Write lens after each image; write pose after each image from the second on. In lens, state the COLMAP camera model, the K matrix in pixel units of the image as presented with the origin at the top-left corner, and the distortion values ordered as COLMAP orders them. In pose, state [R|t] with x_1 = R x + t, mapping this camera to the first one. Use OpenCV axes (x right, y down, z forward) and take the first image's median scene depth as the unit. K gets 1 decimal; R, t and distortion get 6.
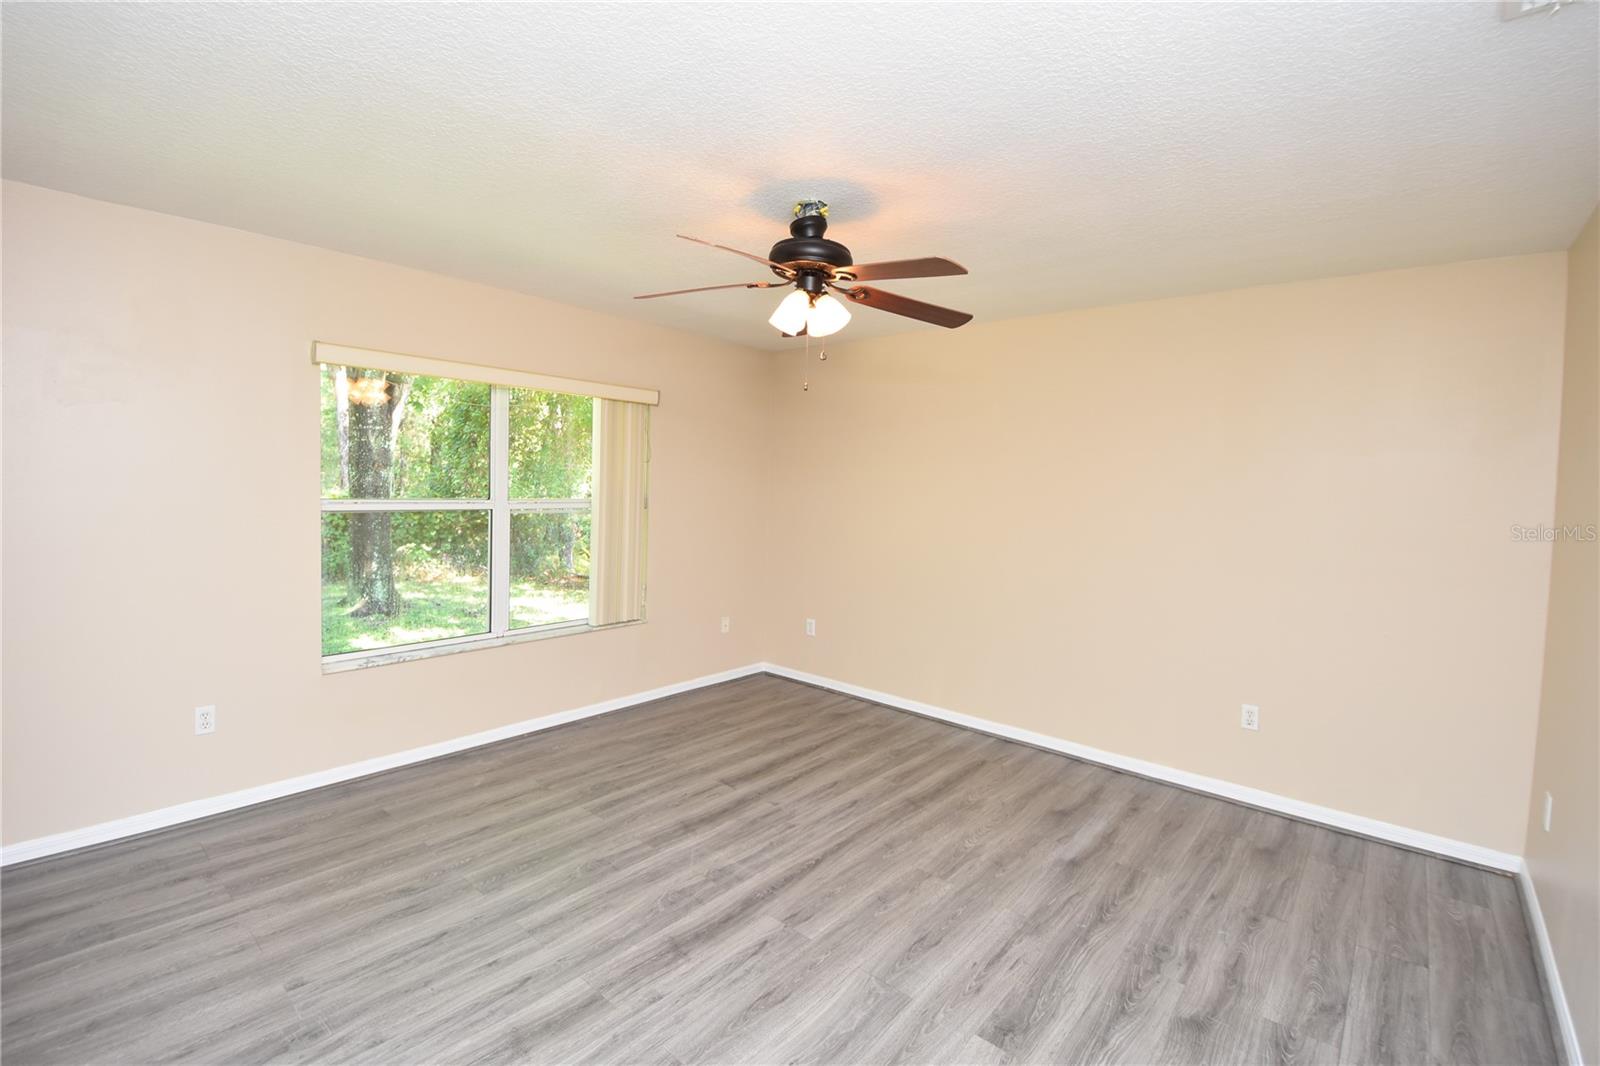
lens RADIAL K [[703.5, 0, 788.3], [0, 703.5, 533.9], [0, 0, 1]] dist [0.002531, -0.013976]
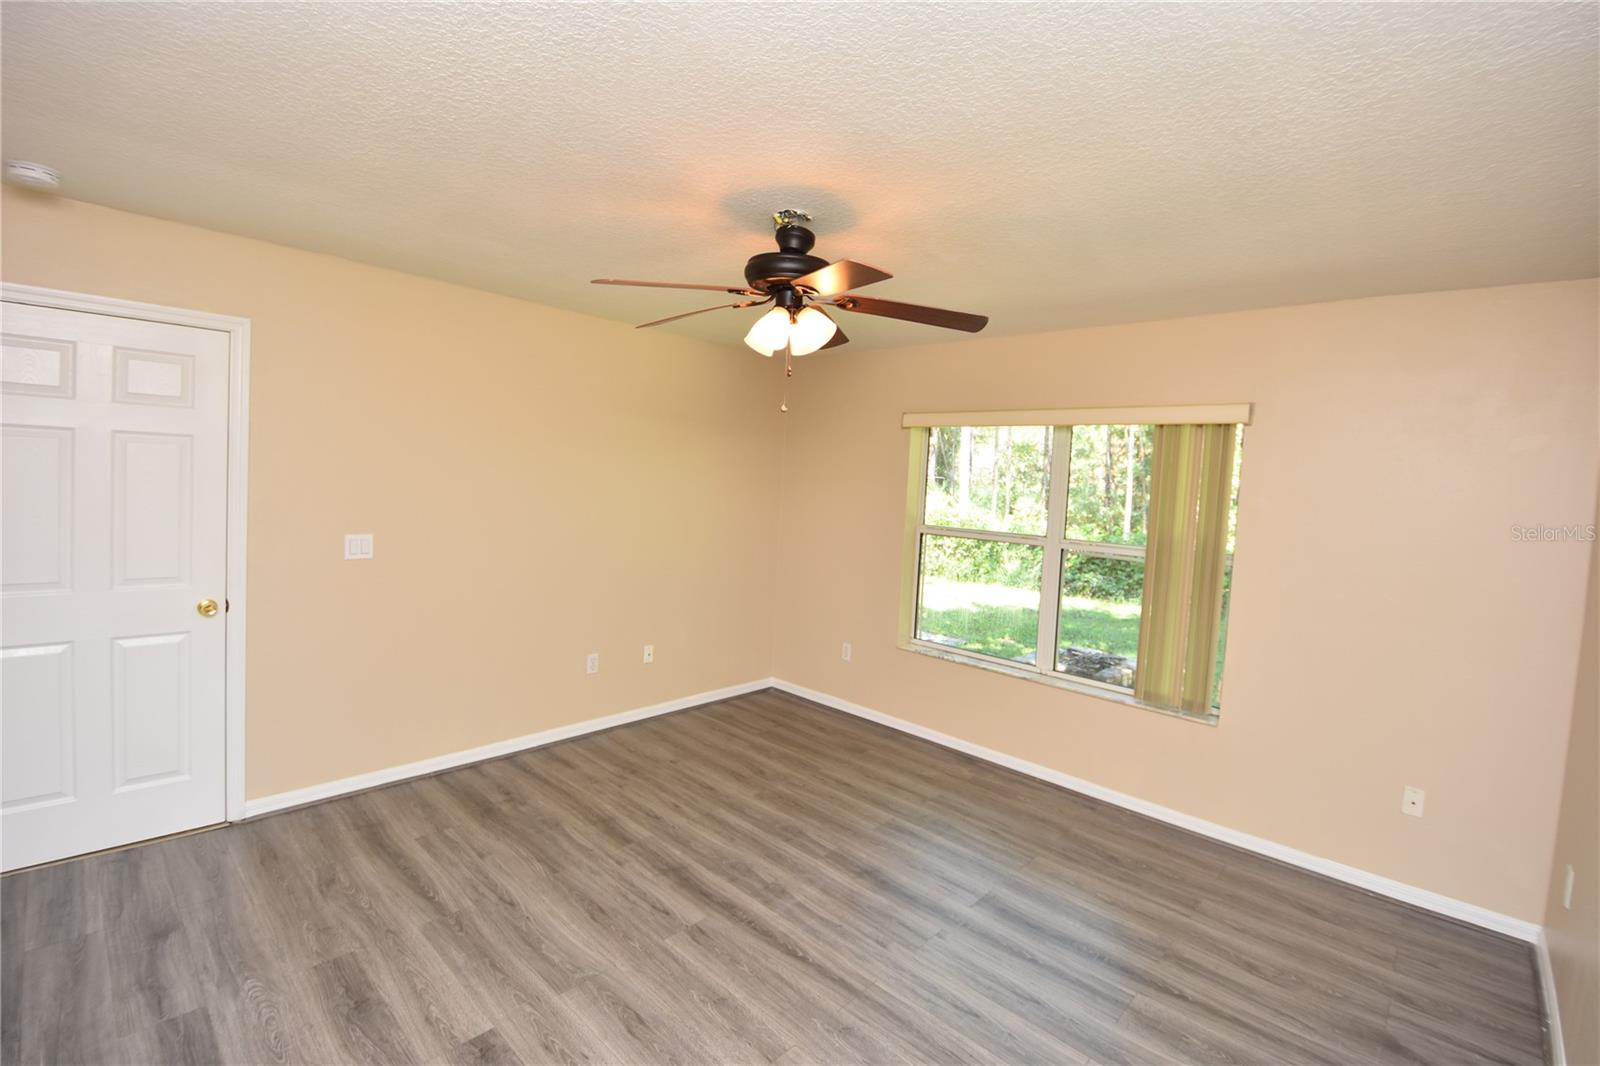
lens RADIAL K [[703.5, 0, 791.9], [0, 703.5, 518.9], [0, 0, 1]] dist [0.002531, -0.013976]
pose [[-0.030469, 0.028724, -0.999123, 0.862632], [-0.129466, 0.991053, 0.032440, -0.083515], [0.991116, 0.130341, -0.026478, 0.930548]]
